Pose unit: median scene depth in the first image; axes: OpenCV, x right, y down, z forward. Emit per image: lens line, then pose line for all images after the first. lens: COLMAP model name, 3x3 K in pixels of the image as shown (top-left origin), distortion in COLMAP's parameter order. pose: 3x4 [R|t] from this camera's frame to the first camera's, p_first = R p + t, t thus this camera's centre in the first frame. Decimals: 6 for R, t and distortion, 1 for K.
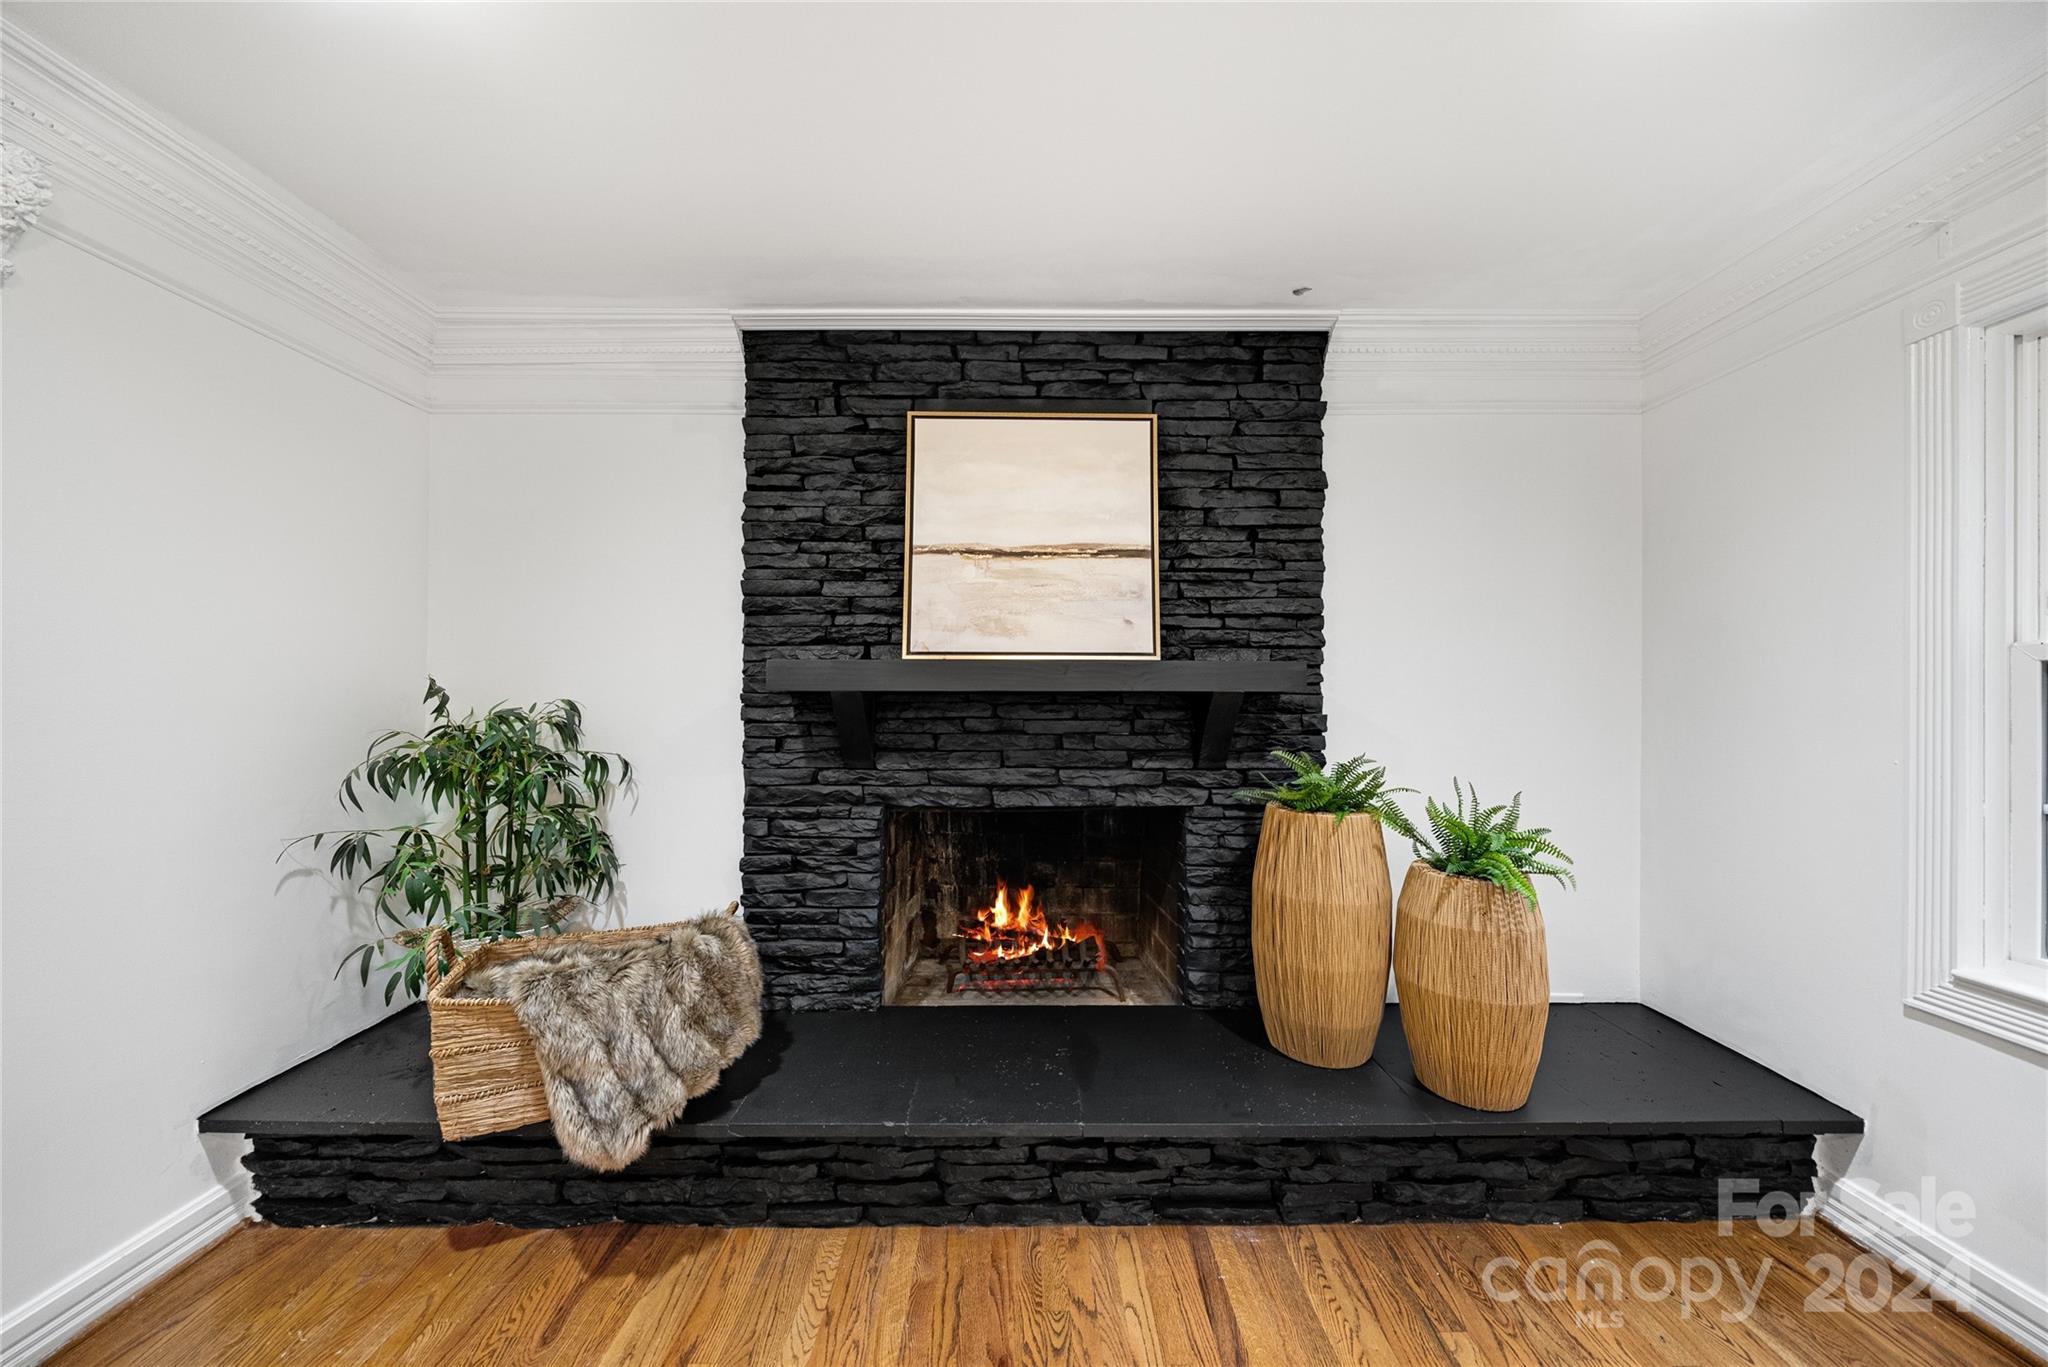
lens RADIAL K [[709.4, 0, 1020.0], [0, 709.4, 689.6], [0, 0, 1]] dist [-0.005260, -0.000276]
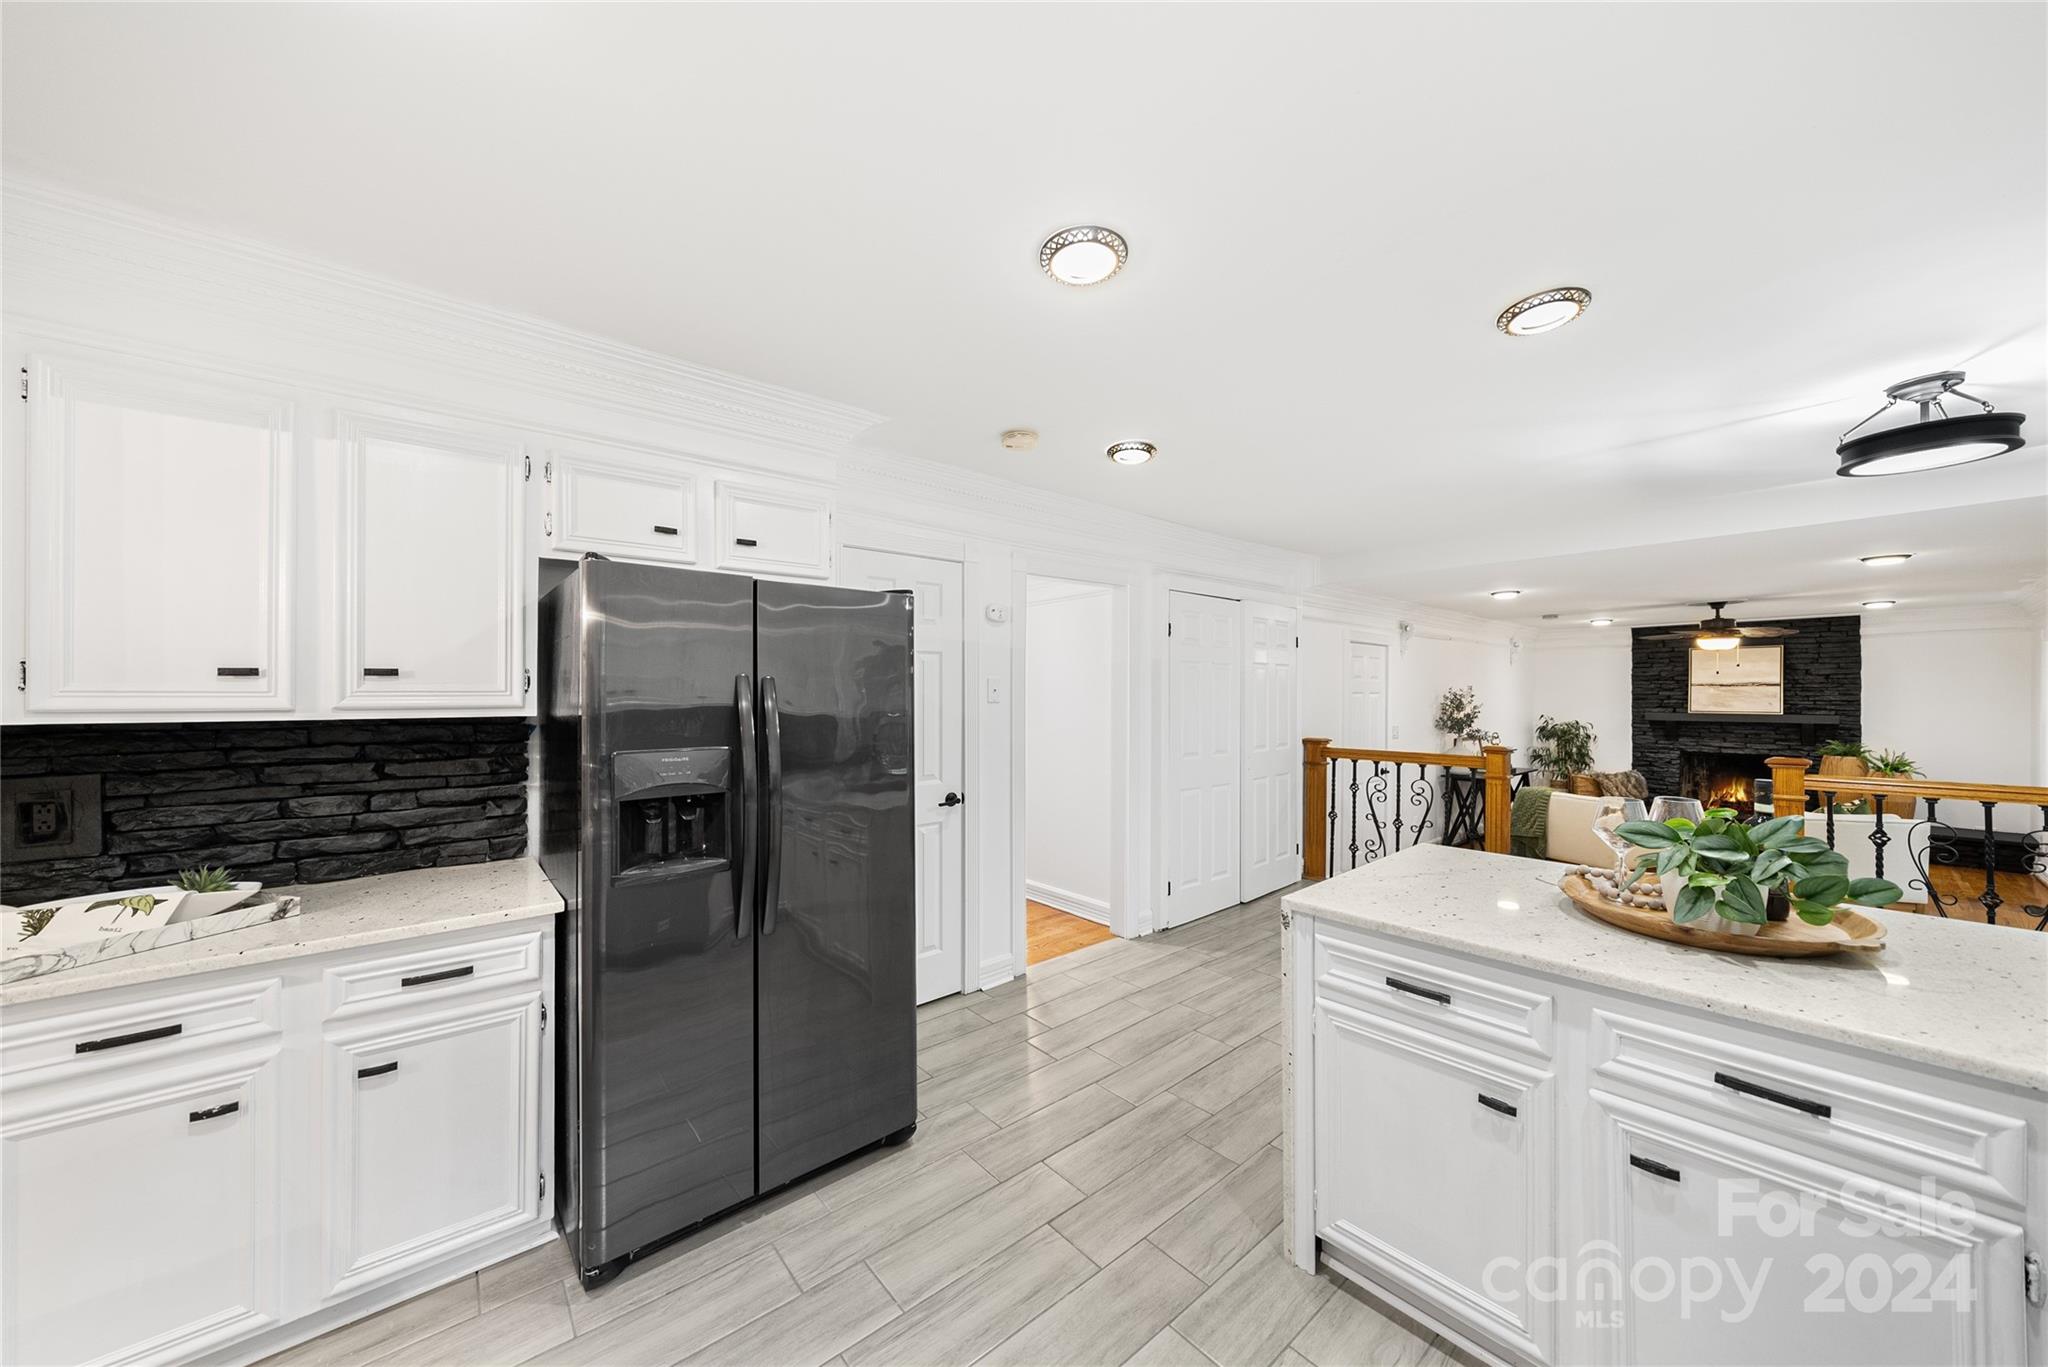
lens RADIAL K [[709.4, 0, 1020.0], [0, 709.4, 689.6], [0, 0, 1]] dist [-0.005260, -0.000276]
pose [[0.646202, -0.004943, -0.763150, 0.407205], [-0.000714, 0.999975, -0.007082, -0.133514], [0.763166, 0.005121, 0.646182, -4.142522]]
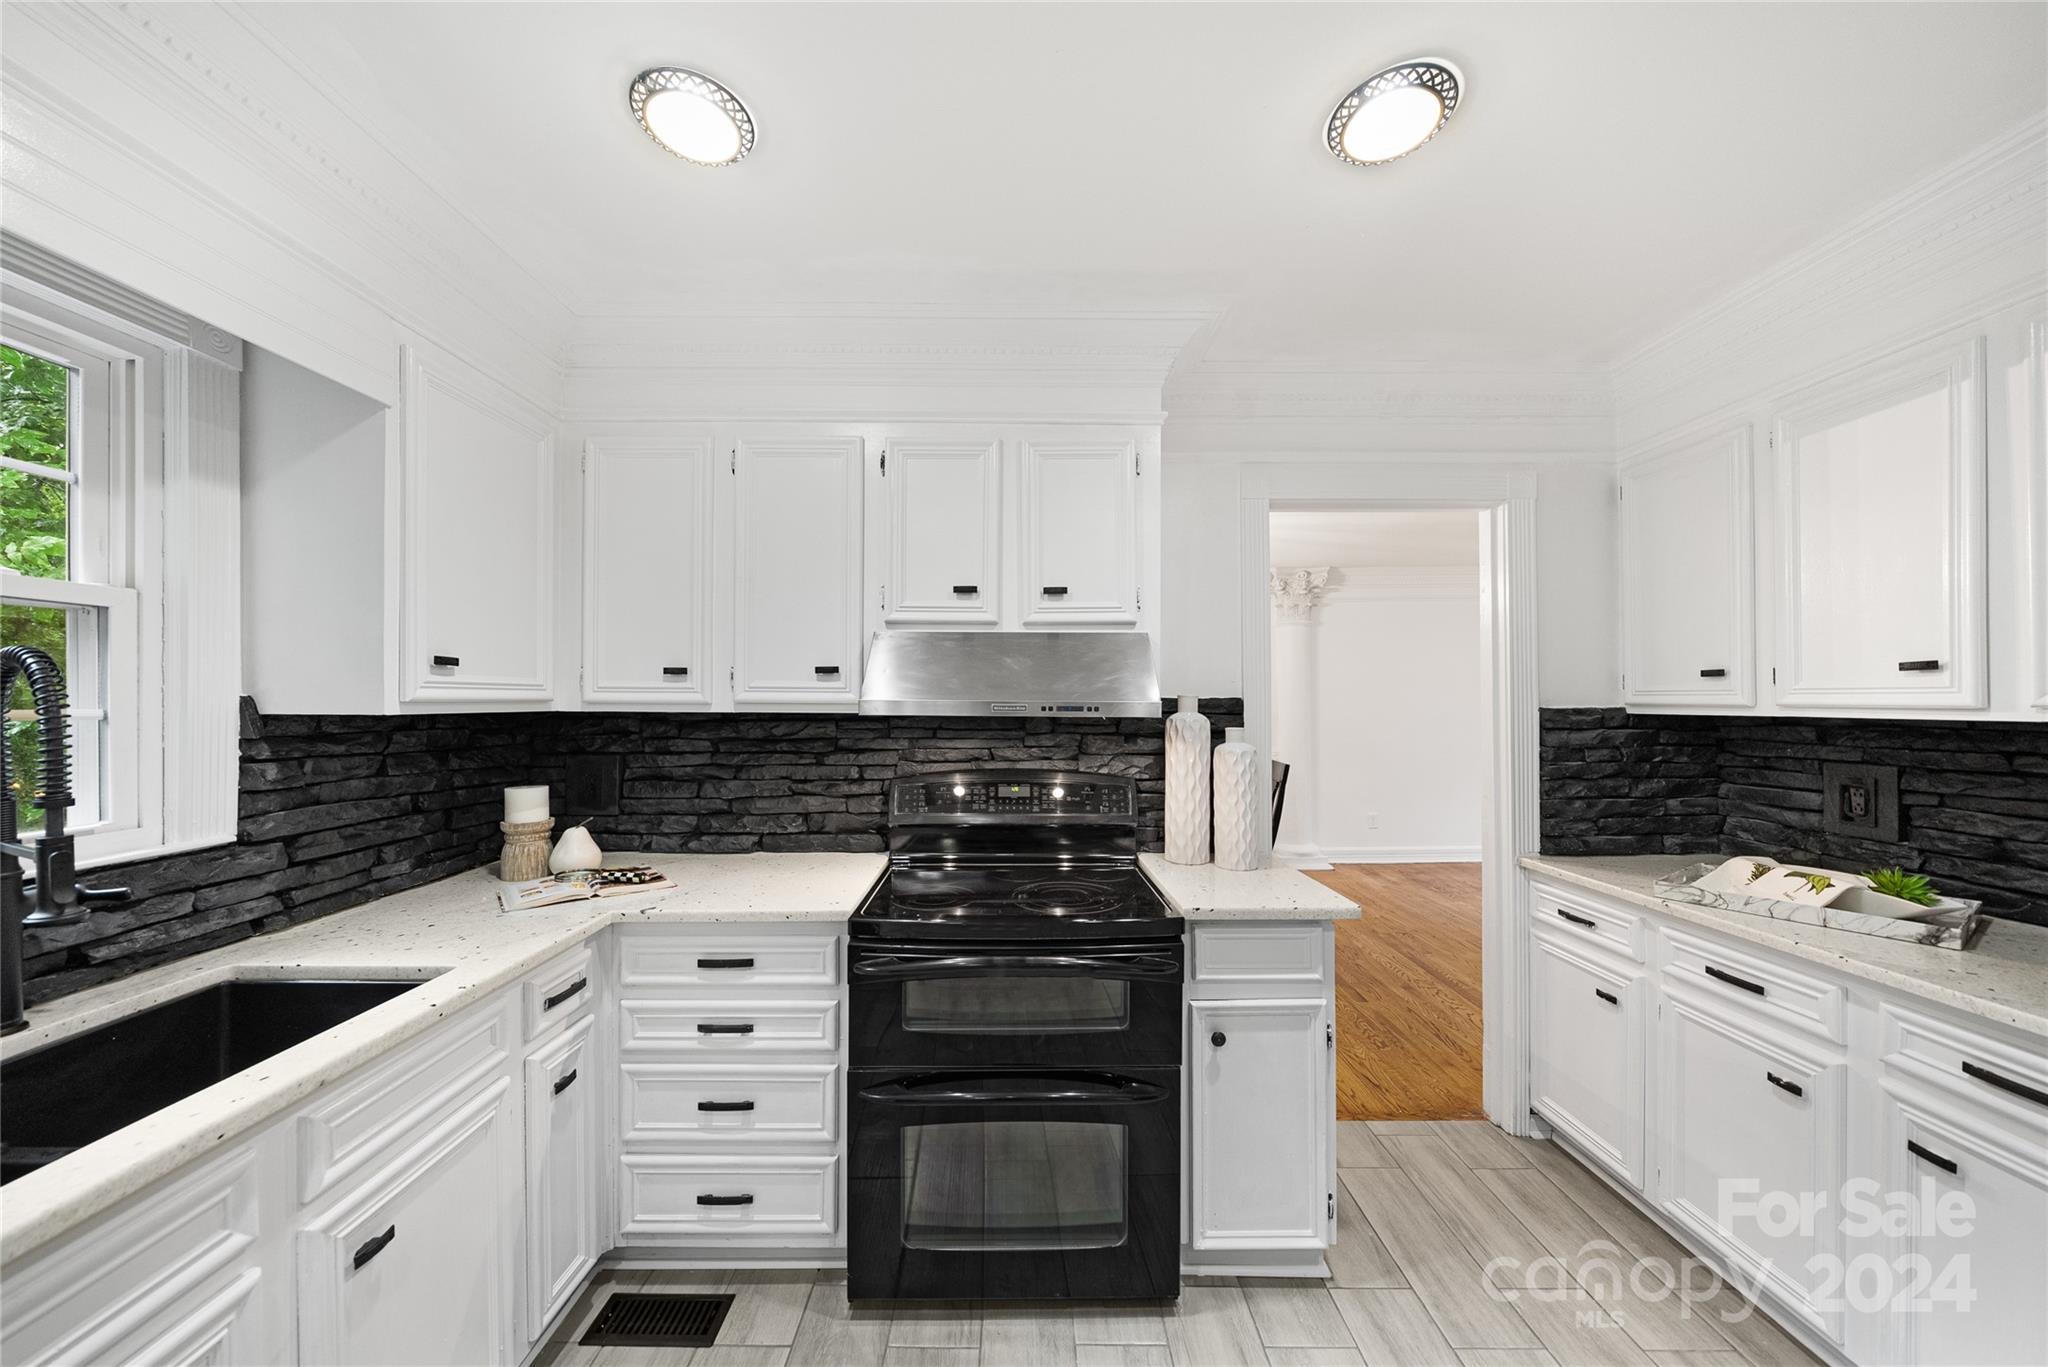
lens RADIAL K [[713.1, 0, 1018.9], [0, 713.1, 701.4], [0, 0, 1]] dist [-0.007650, -0.000130]
pose [[-0.999957, 0.004366, -0.008211, 0.172604], [0.004336, 0.999984, 0.003698, -0.128297], [0.008227, 0.003662, -0.999959, -3.581018]]
